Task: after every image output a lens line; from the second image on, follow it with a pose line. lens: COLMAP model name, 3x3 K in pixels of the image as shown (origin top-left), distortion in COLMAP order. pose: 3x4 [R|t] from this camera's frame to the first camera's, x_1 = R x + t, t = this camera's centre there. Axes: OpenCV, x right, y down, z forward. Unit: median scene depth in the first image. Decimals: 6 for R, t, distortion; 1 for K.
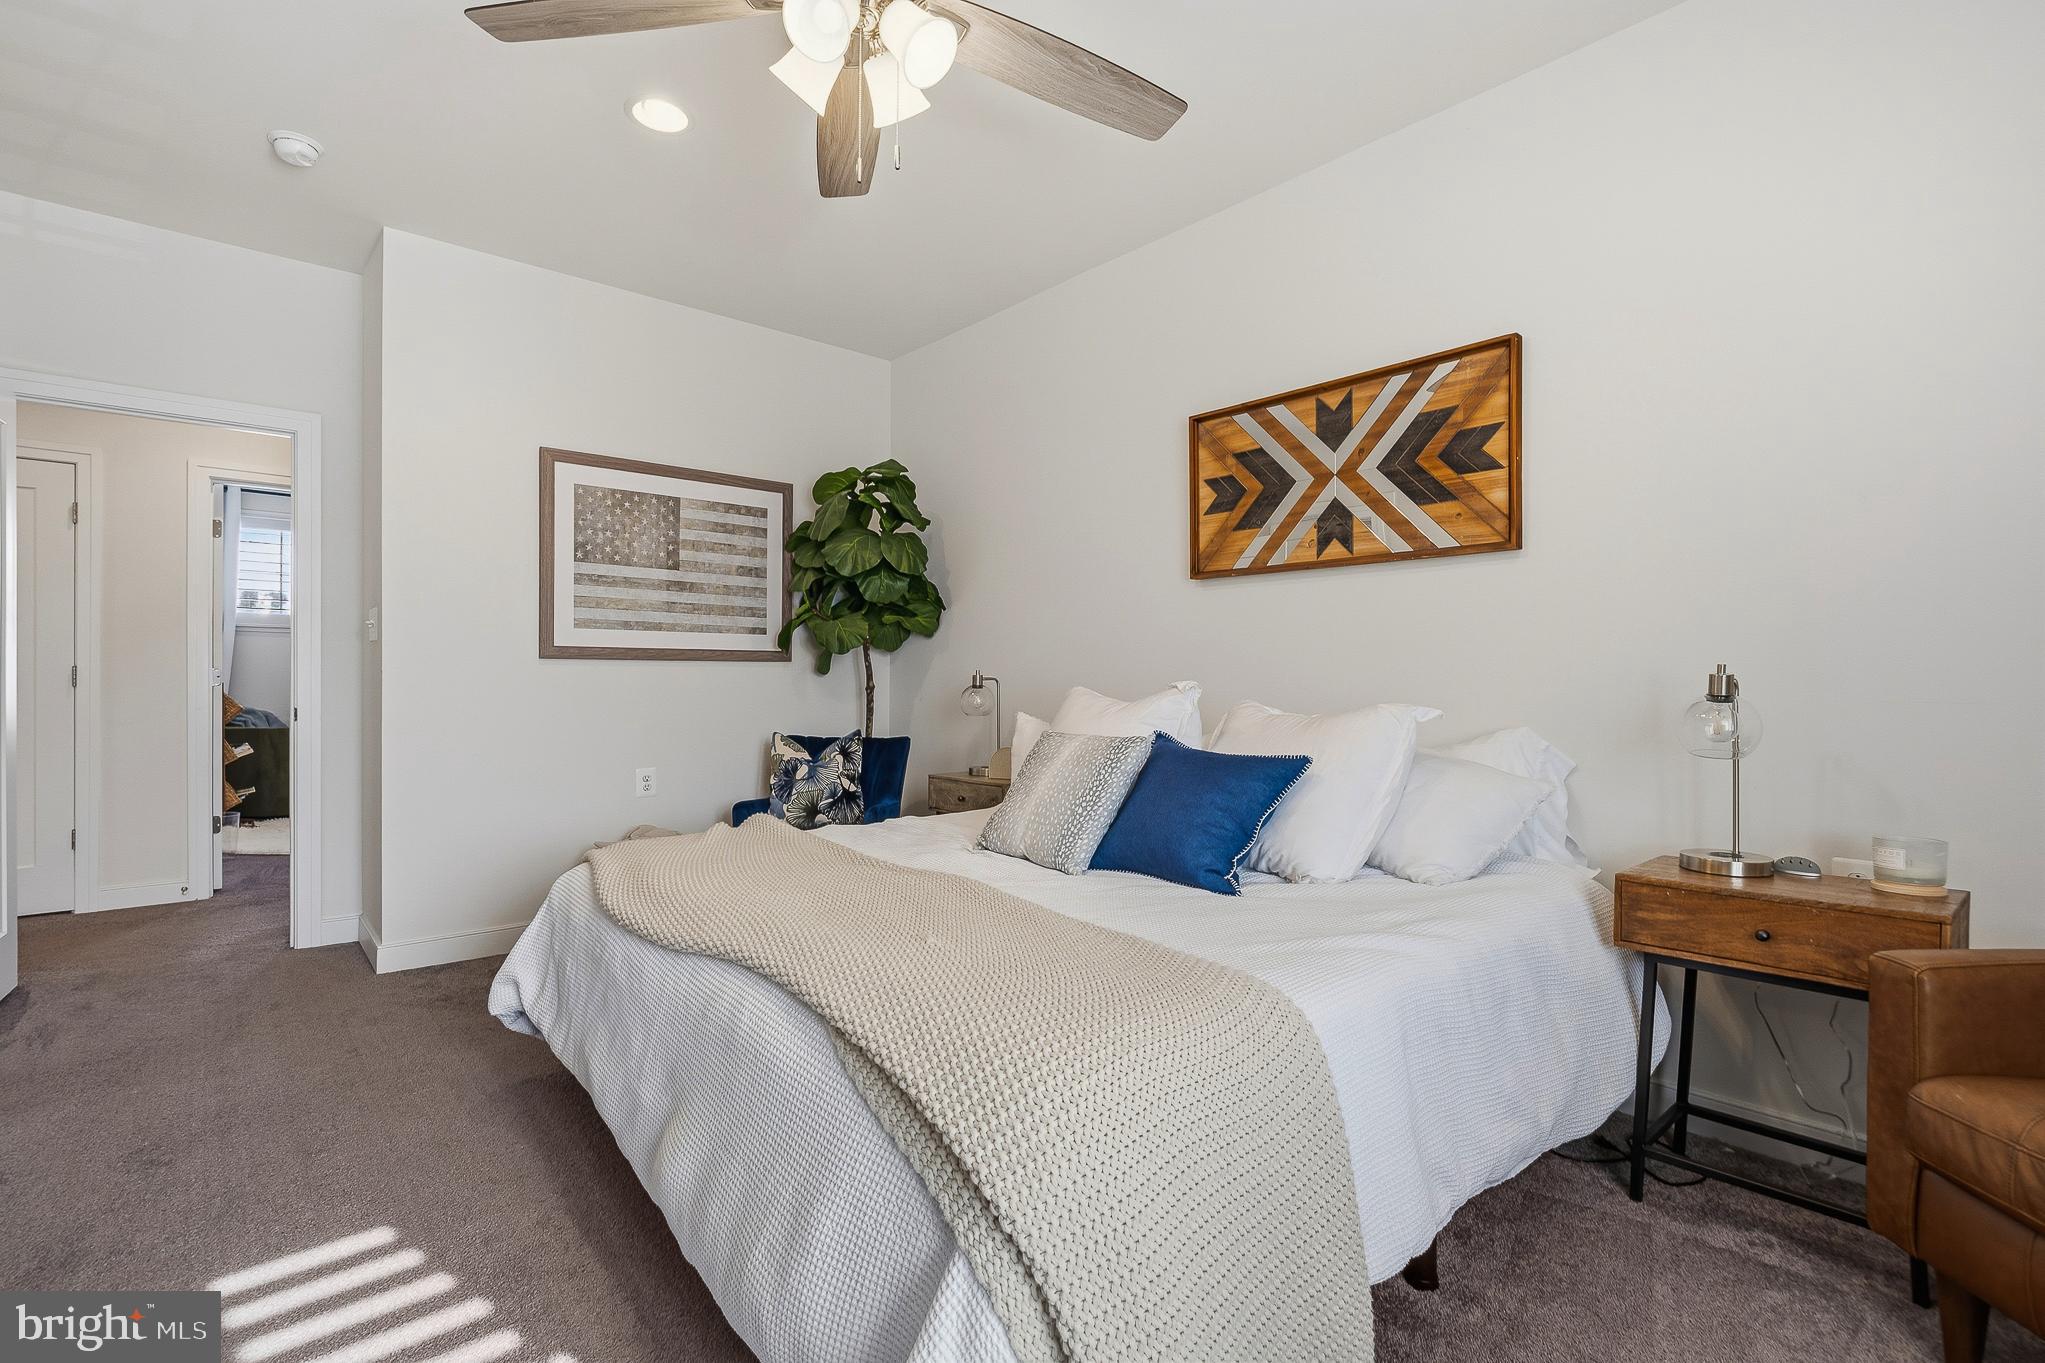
lens RADIAL K [[939.7, 0, 1015.0], [0, 939.7, 685.9], [0, 0, 1]] dist [-0.003579, -0.003636]
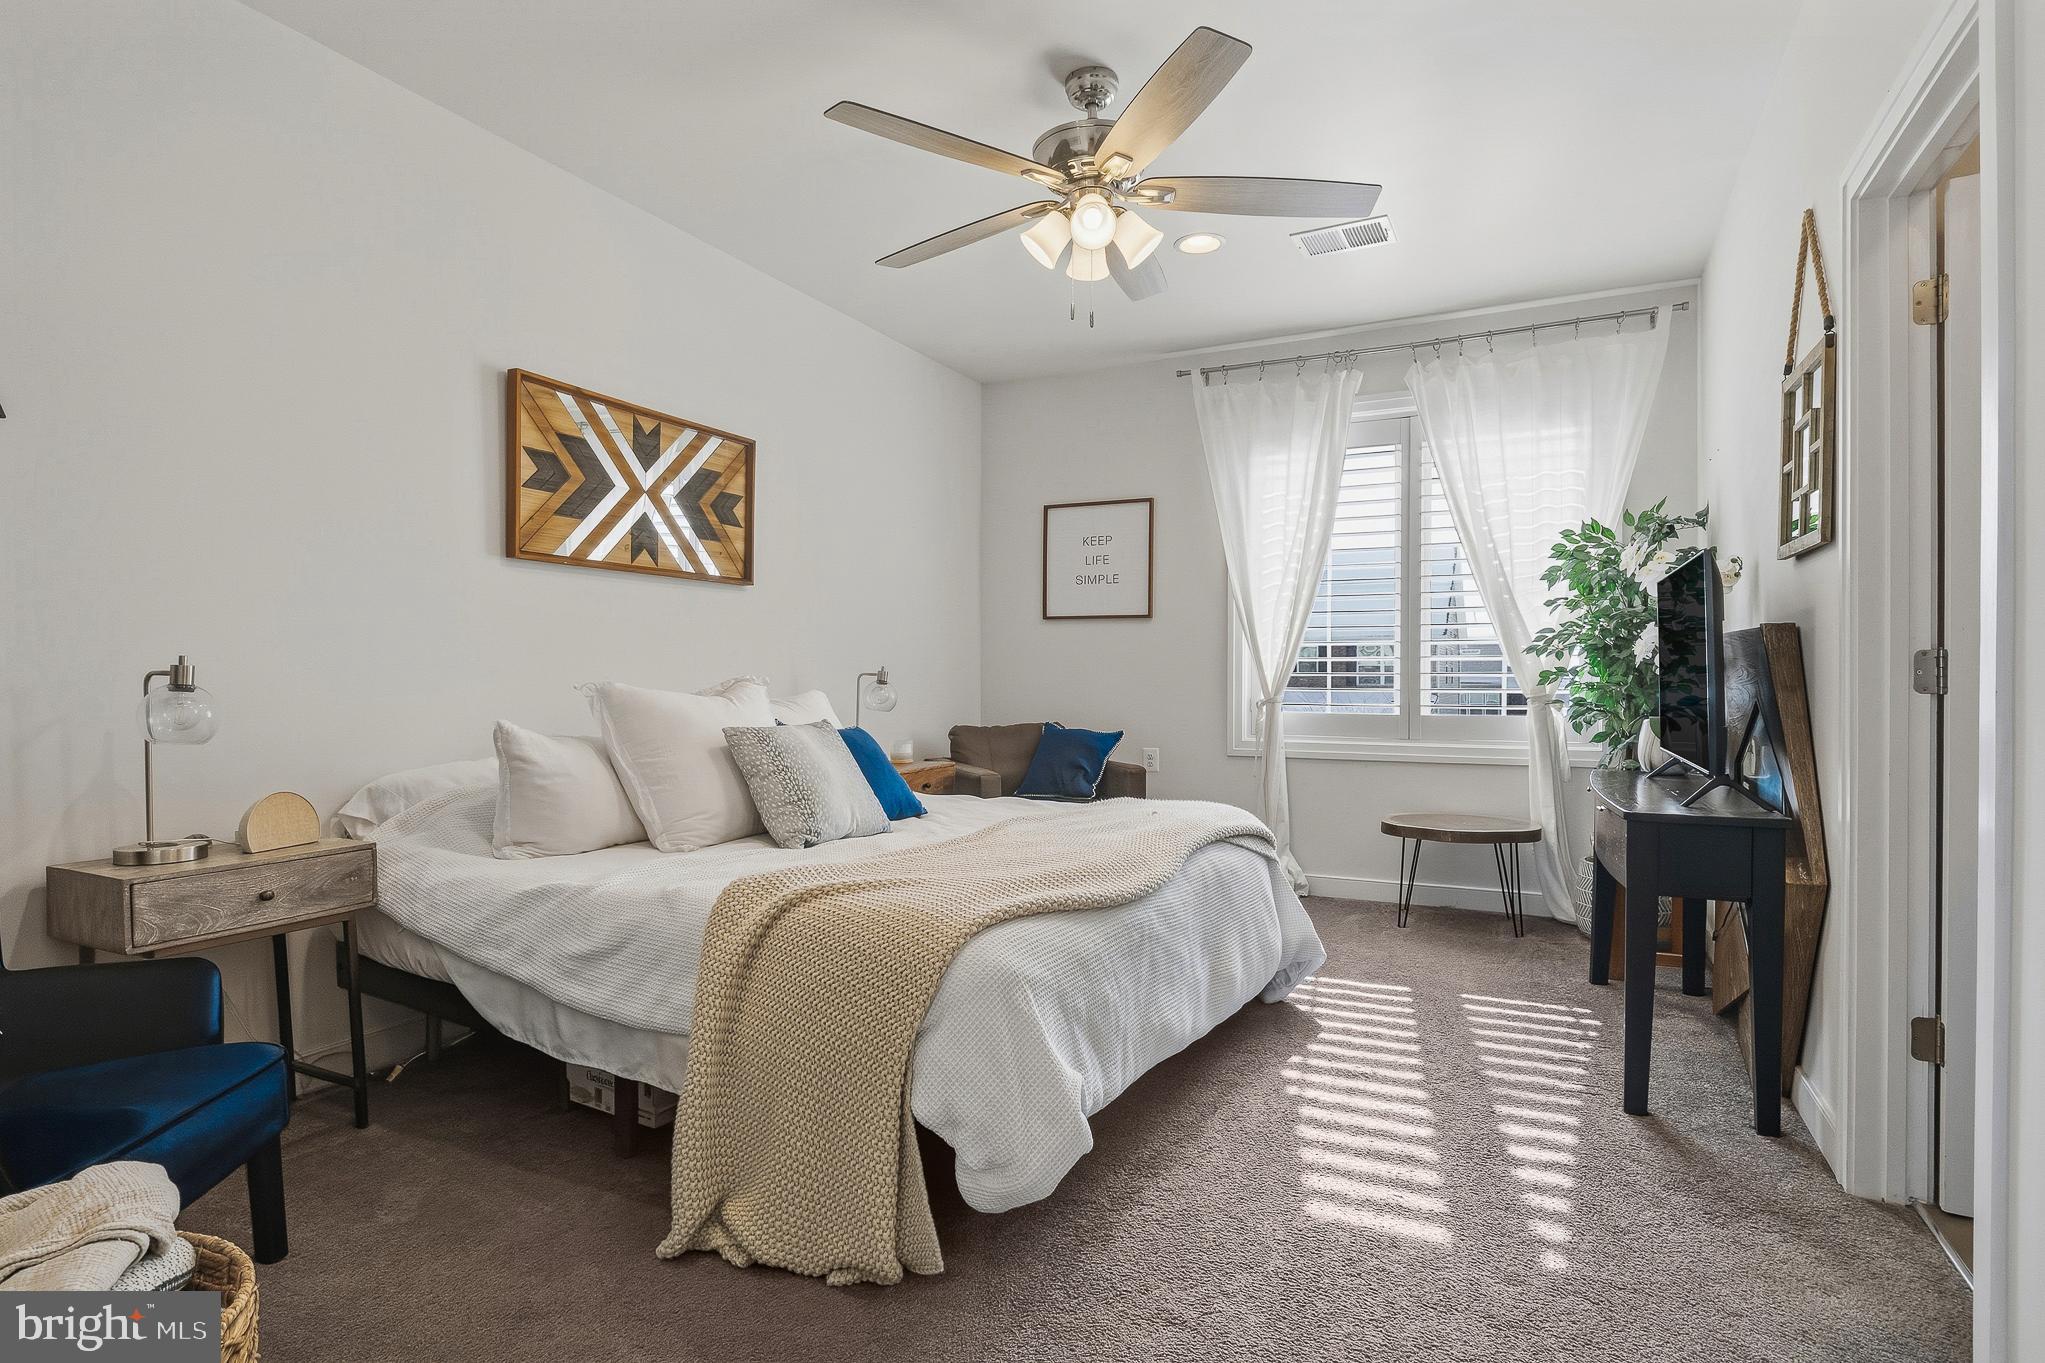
lens RADIAL K [[1084.0, 0, 1014.8], [0, 1084.0, 672.5], [0, 0, 1]] dist [-0.011855, -0.002513]
pose [[-0.379925, -0.000357, 0.925017, -1.020616], [0.001453, 0.999998, 0.000982, -0.009888], [-0.925016, 0.001717, -0.379924, 1.081182]]
